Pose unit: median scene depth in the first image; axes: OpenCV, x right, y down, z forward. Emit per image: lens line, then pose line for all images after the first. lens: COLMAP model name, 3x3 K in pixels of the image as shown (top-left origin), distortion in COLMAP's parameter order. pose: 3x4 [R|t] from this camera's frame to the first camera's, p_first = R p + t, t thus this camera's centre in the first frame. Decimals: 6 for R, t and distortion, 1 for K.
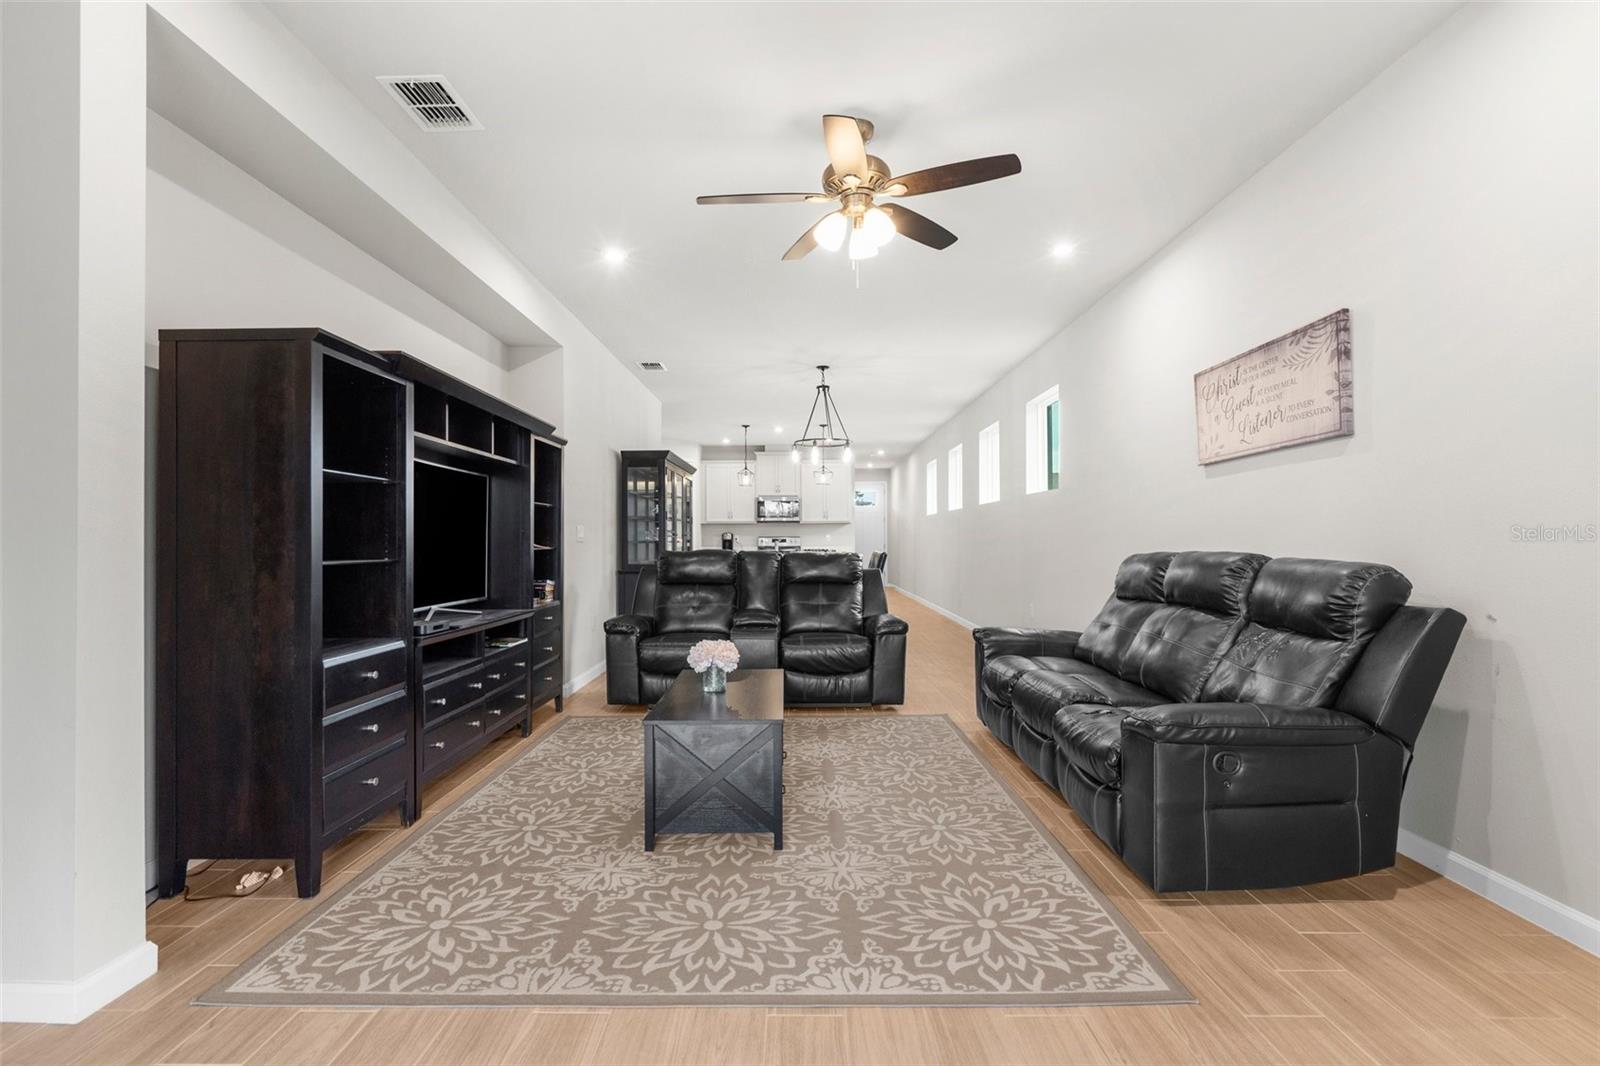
lens RADIAL K [[739.2, 0, 800.7], [0, 739.2, 530.9], [0, 0, 1]] dist [-0.007656, 0.004371]
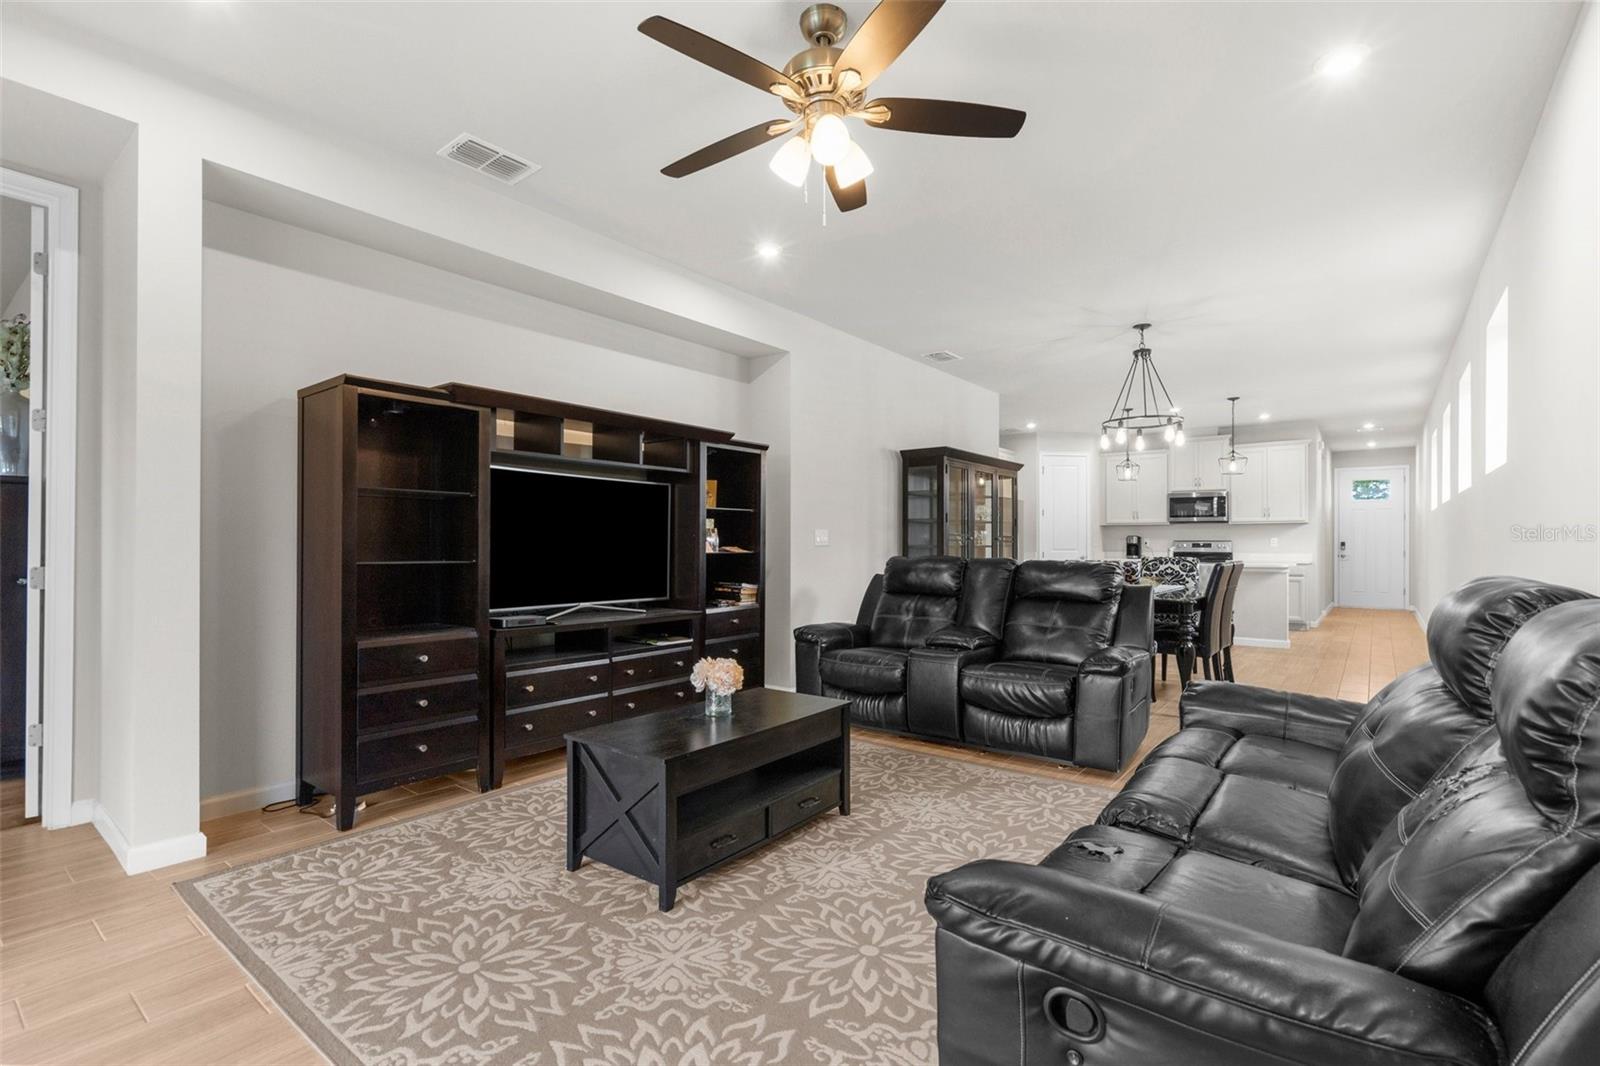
lens RADIAL K [[739.2, 0, 795.3], [0, 739.2, 541.7], [0, 0, 1]] dist [-0.007656, 0.004371]
pose [[0.790583, 0.003779, -0.612343, 0.603742], [0.002914, 0.999946, 0.009933, -0.002649], [0.612347, -0.009637, 0.790530, 0.418638]]
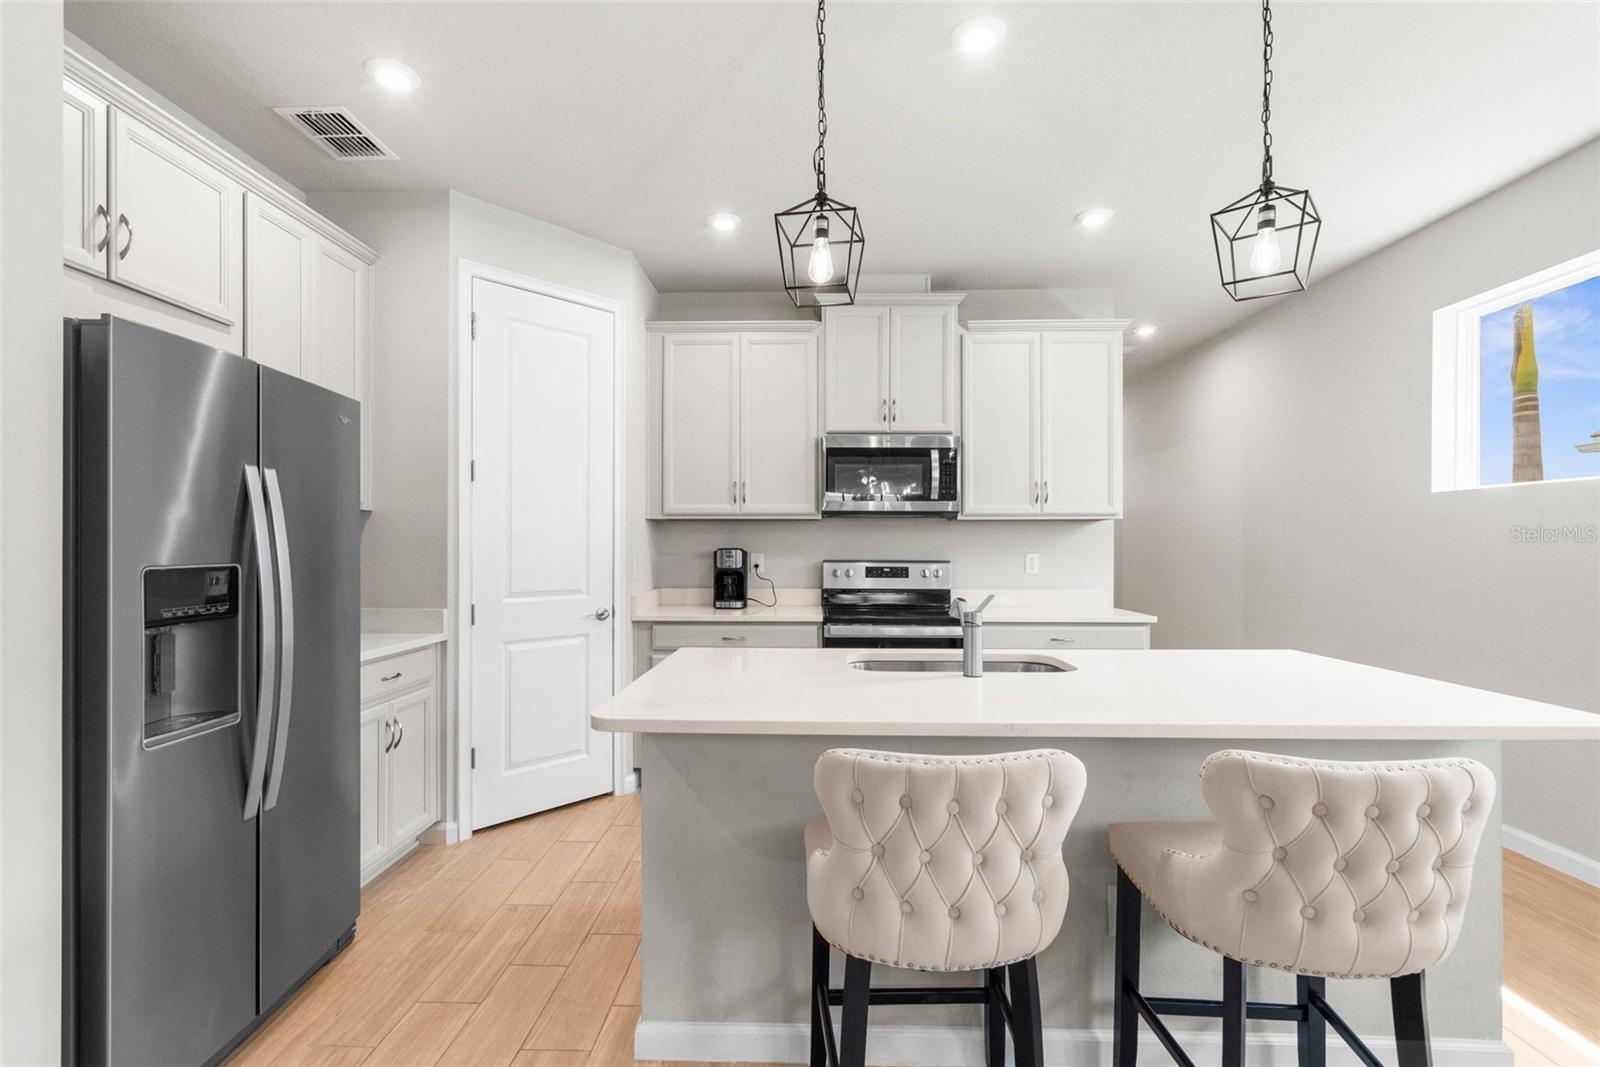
lens RADIAL K [[739.2, 0, 798.0], [0, 739.2, 544.8], [0, 0, 1]] dist [-0.007656, 0.004371]
pose [[0.999937, 0.006234, -0.009326, -0.346936], [-0.006098, 0.999876, 0.014516, -0.018594], [0.009415, -0.014458, 0.999851, 3.530775]]
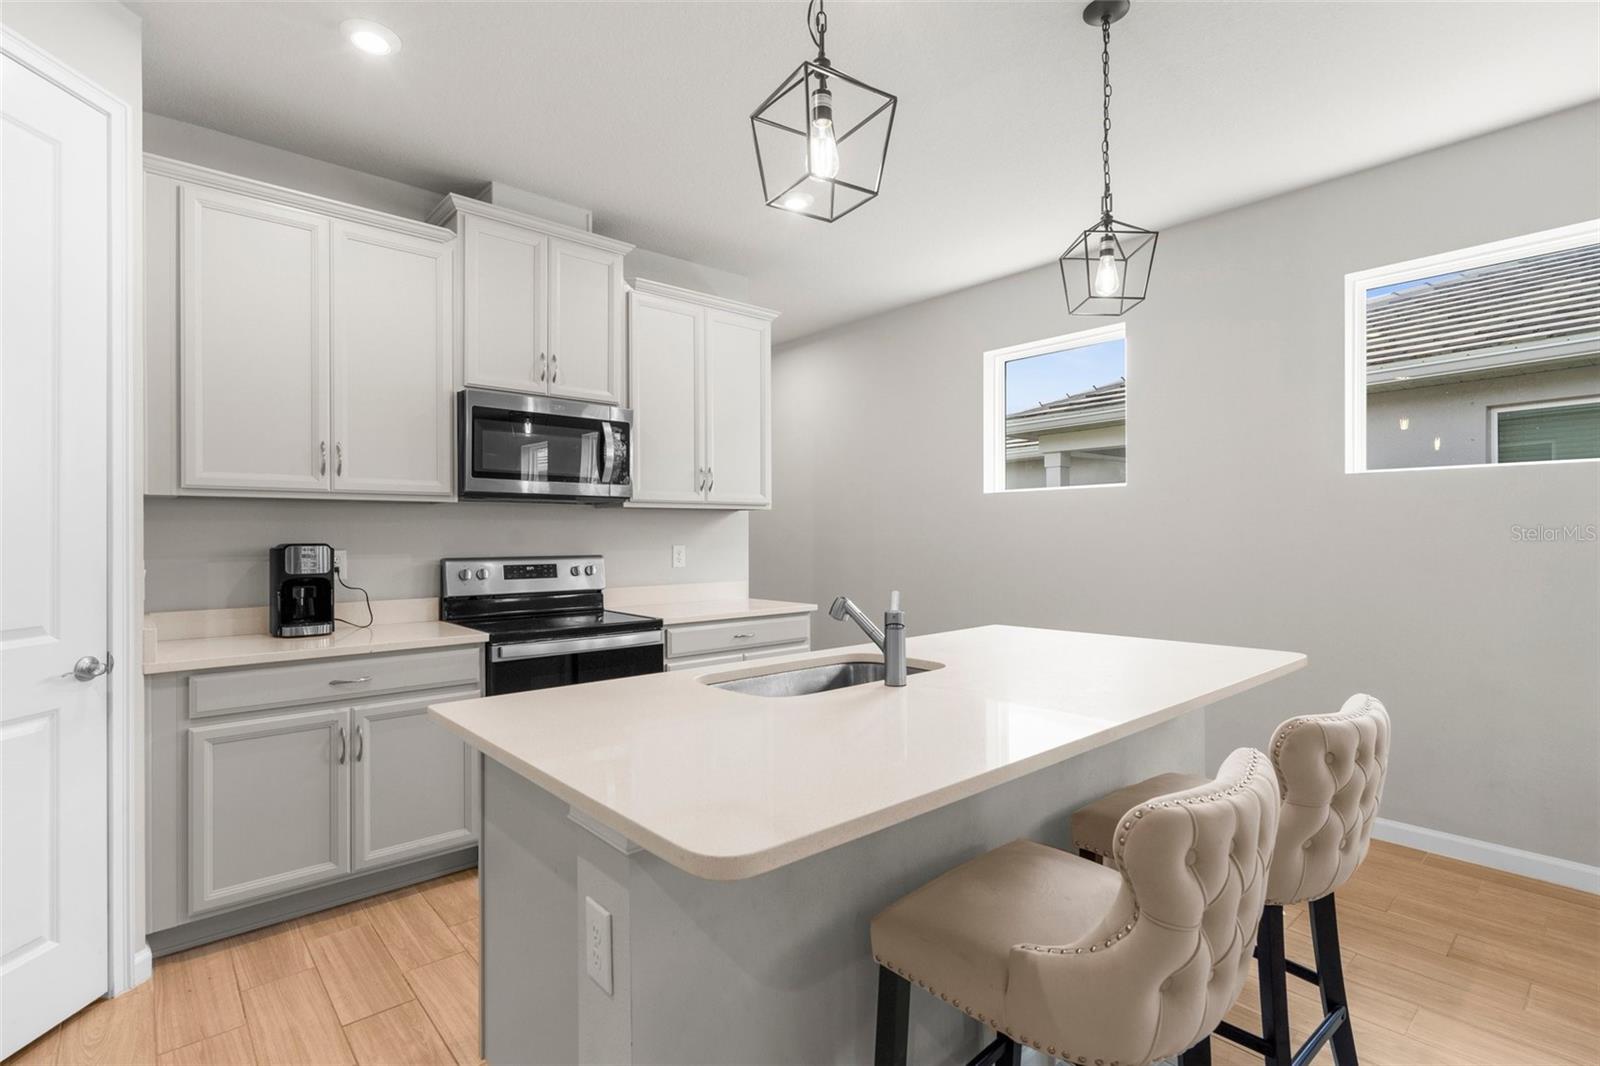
lens RADIAL K [[762.3, 0, 802.5], [0, 762.3, 533.5], [0, 0, 1]] dist [0.003065, -0.000543]
pose [[0.736816, 0.003104, 0.676087, -0.739378], [-0.008449, 0.999954, 0.004617, -0.011932], [-0.676041, -0.009114, 0.736808, 3.877493]]
